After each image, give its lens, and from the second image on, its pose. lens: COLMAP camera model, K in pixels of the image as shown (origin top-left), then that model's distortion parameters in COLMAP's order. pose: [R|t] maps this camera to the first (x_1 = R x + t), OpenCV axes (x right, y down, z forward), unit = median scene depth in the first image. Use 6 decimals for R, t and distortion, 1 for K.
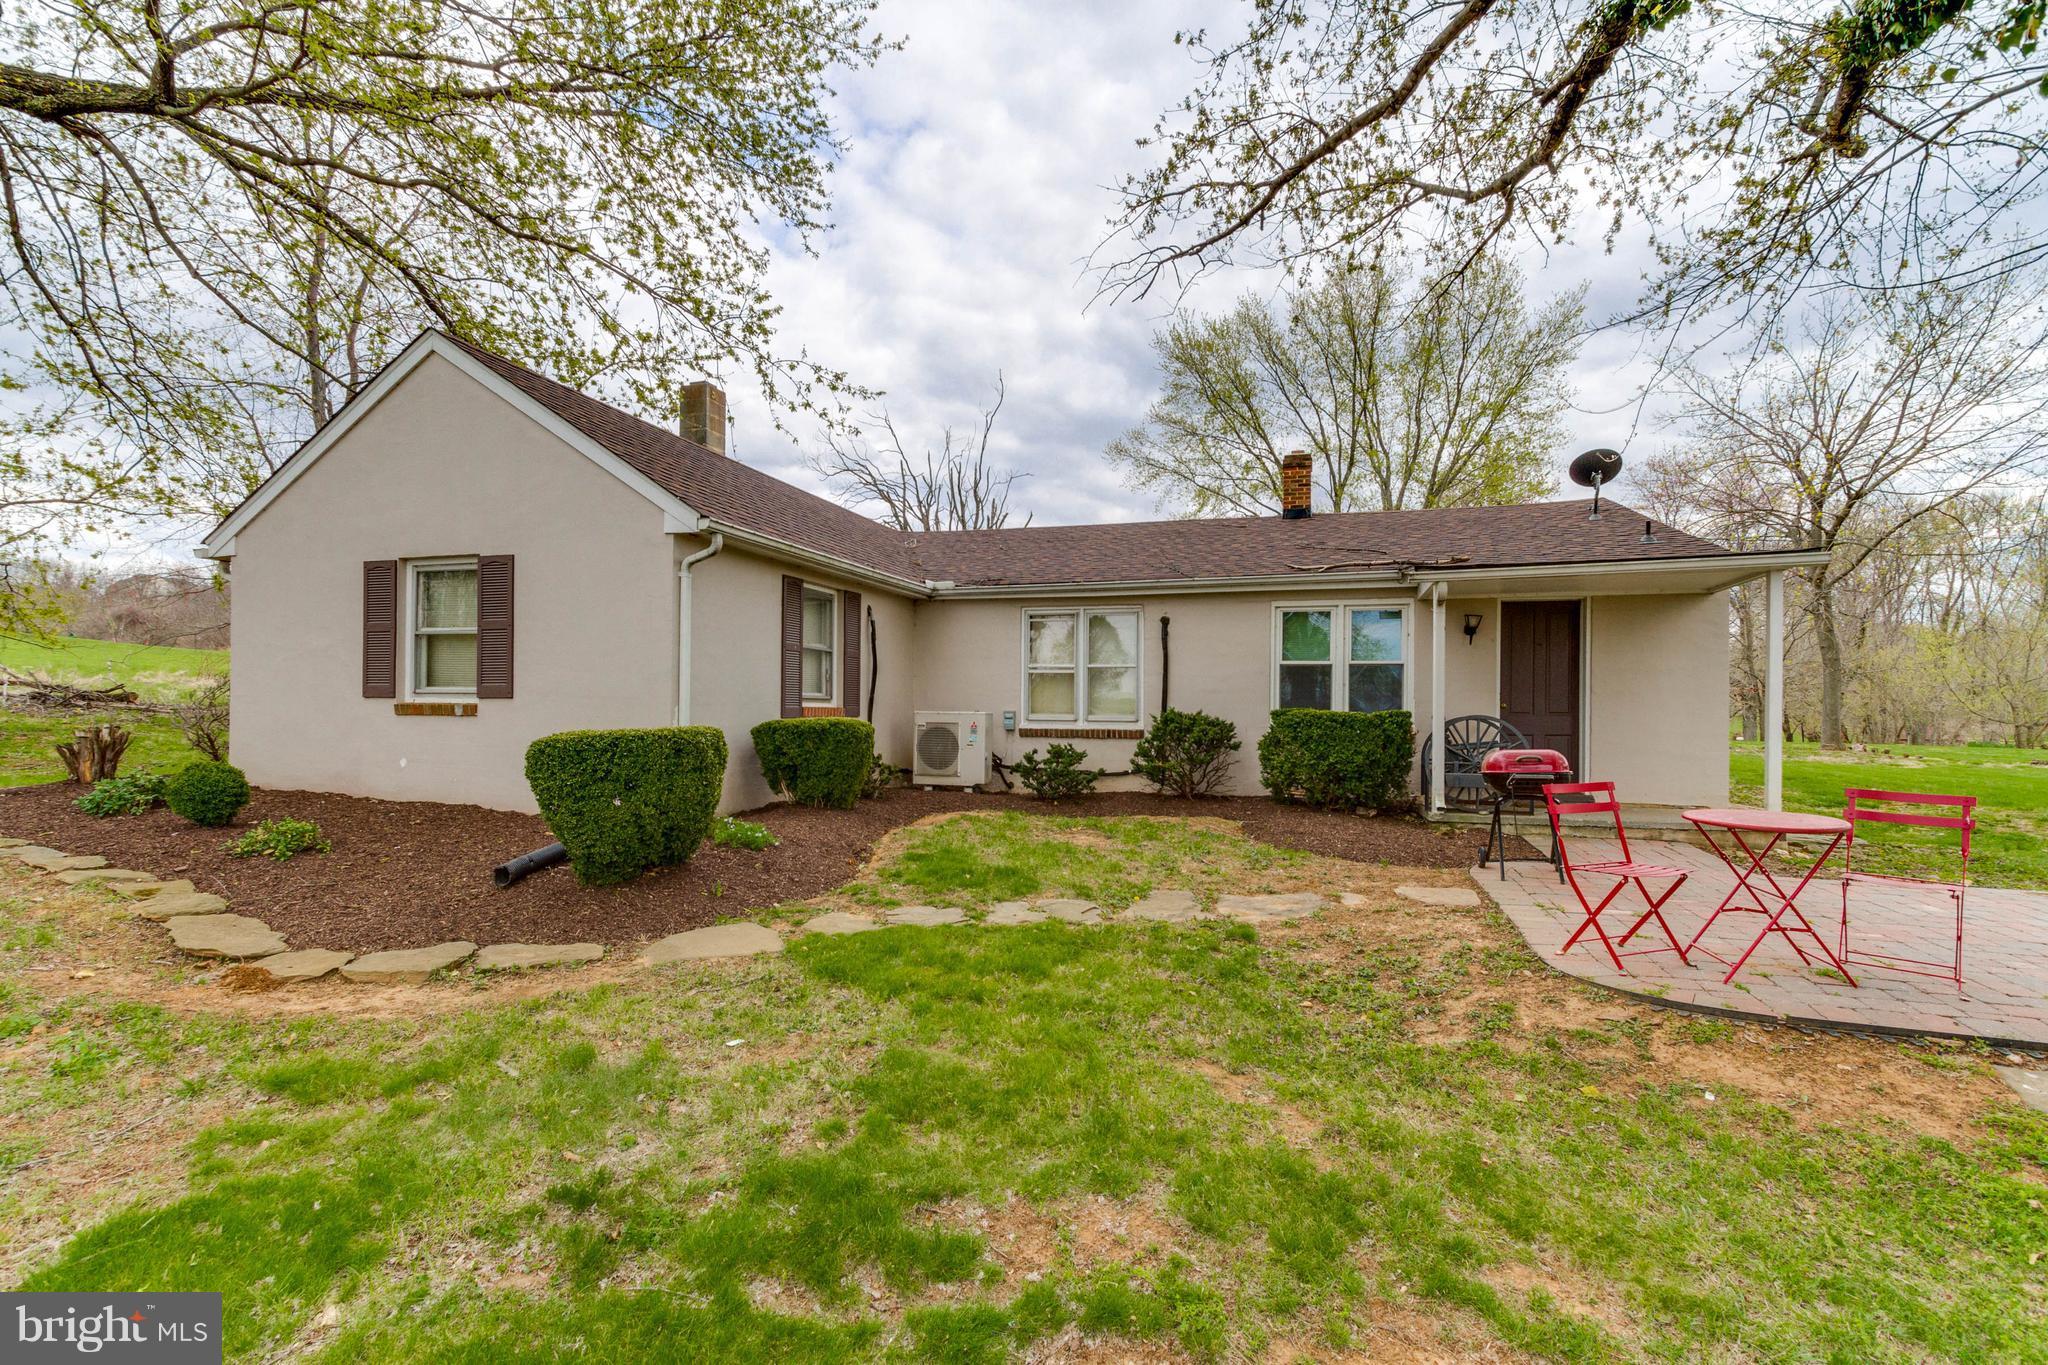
lens RADIAL K [[961.7, 0, 1005.0], [0, 961.7, 701.9], [0, 0, 1]] dist [0.002158, 0.000170]
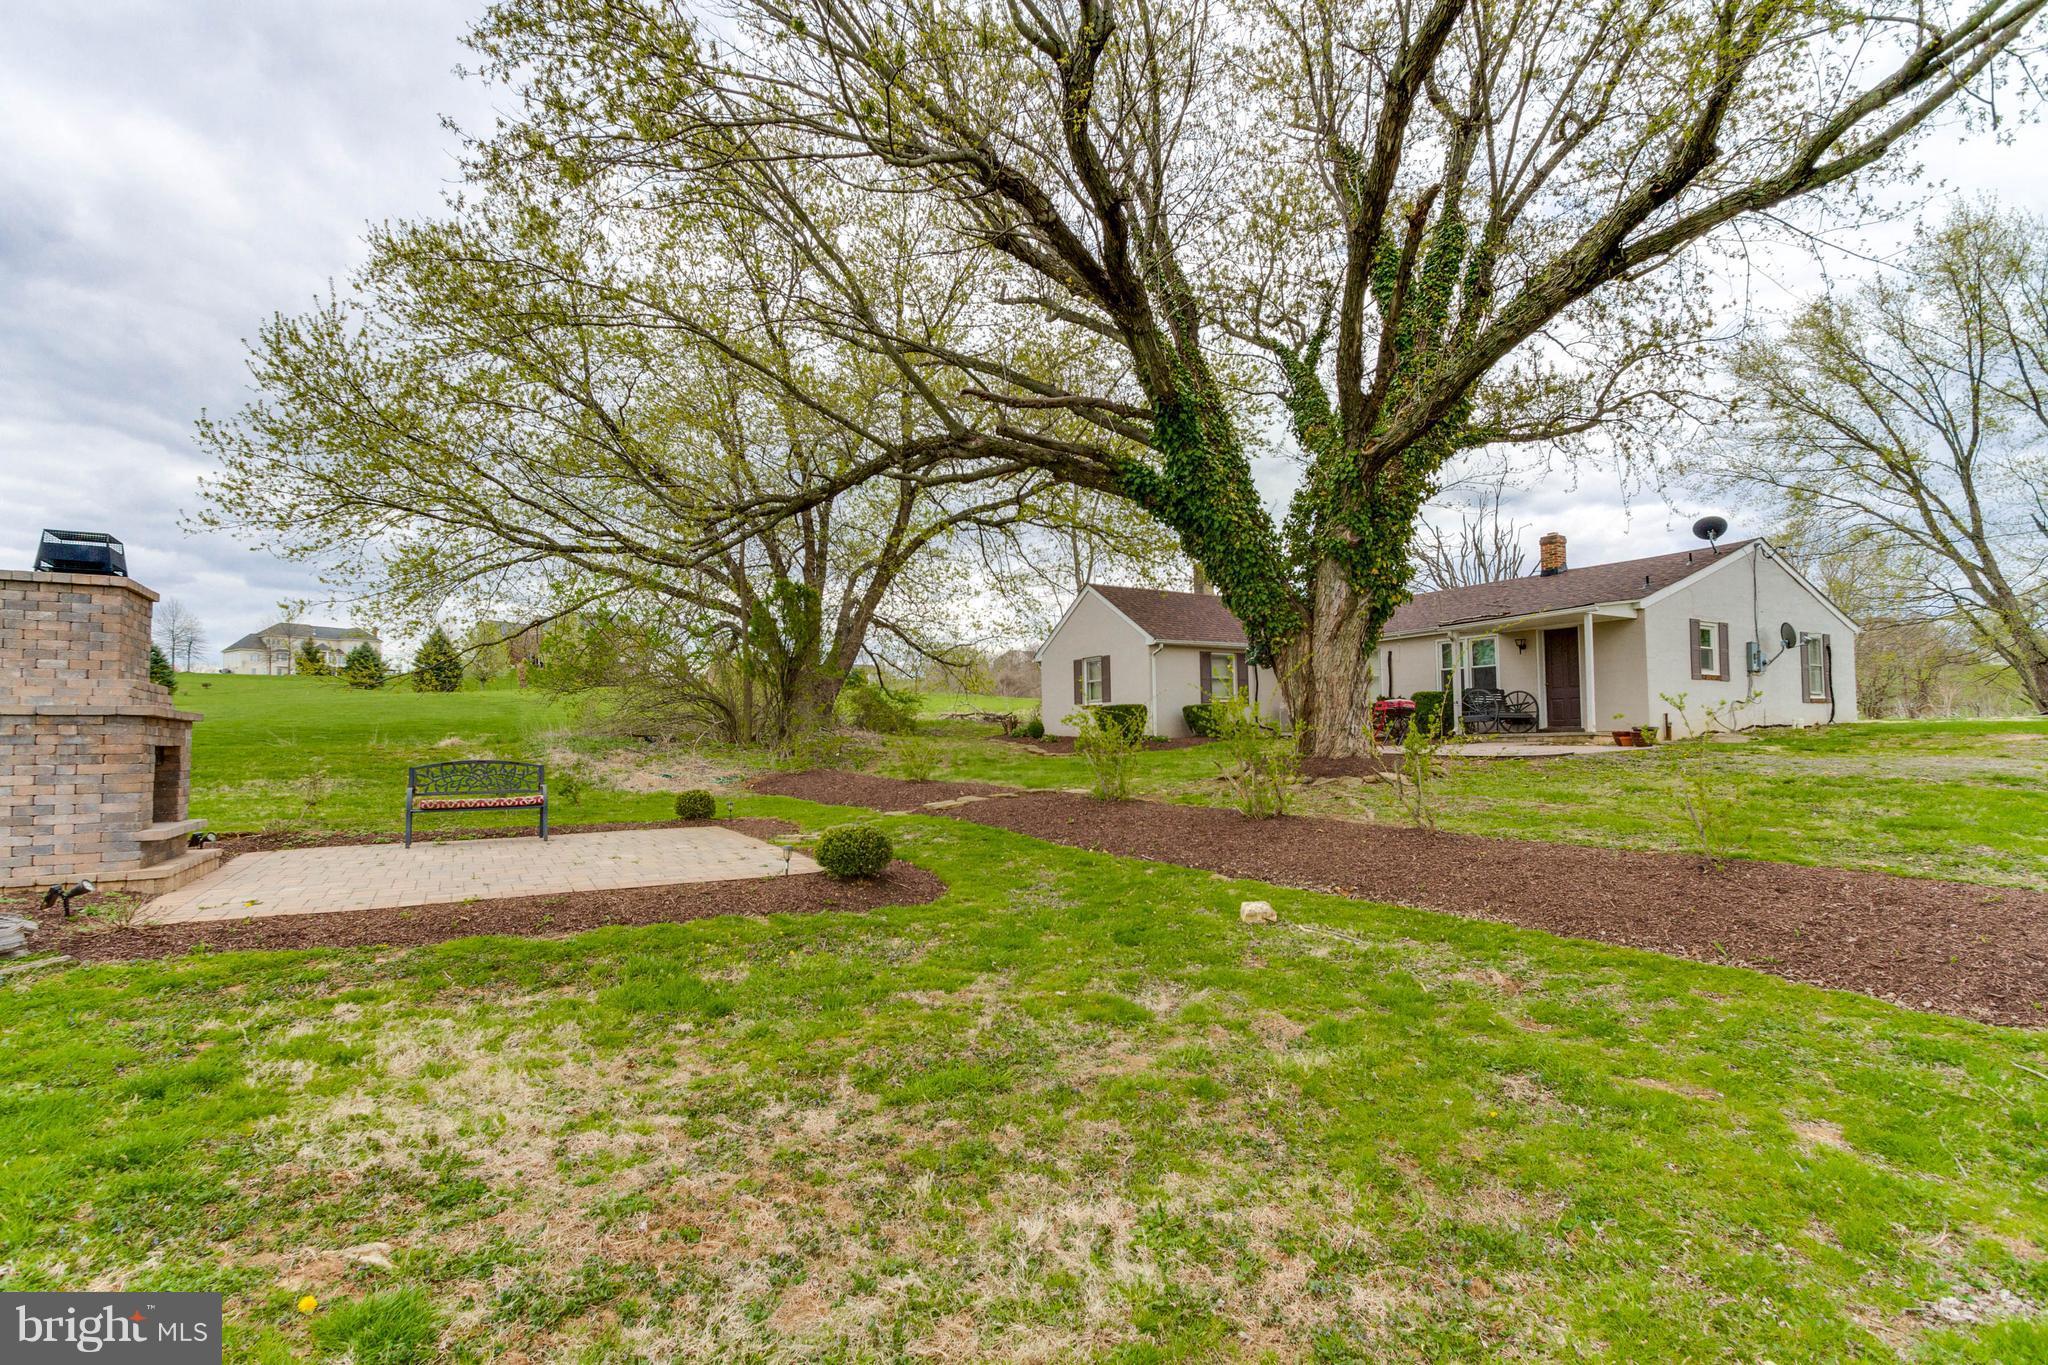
lens RADIAL K [[961.7, 0, 1005.0], [0, 961.7, 701.9], [0, 0, 1]] dist [0.002158, 0.000170]
pose [[0.752449, -0.048096, -0.656893, 1.074966], [0.036592, 0.998843, -0.031217, 0.068216], [0.657634, -0.000548, 0.753338, -1.317234]]
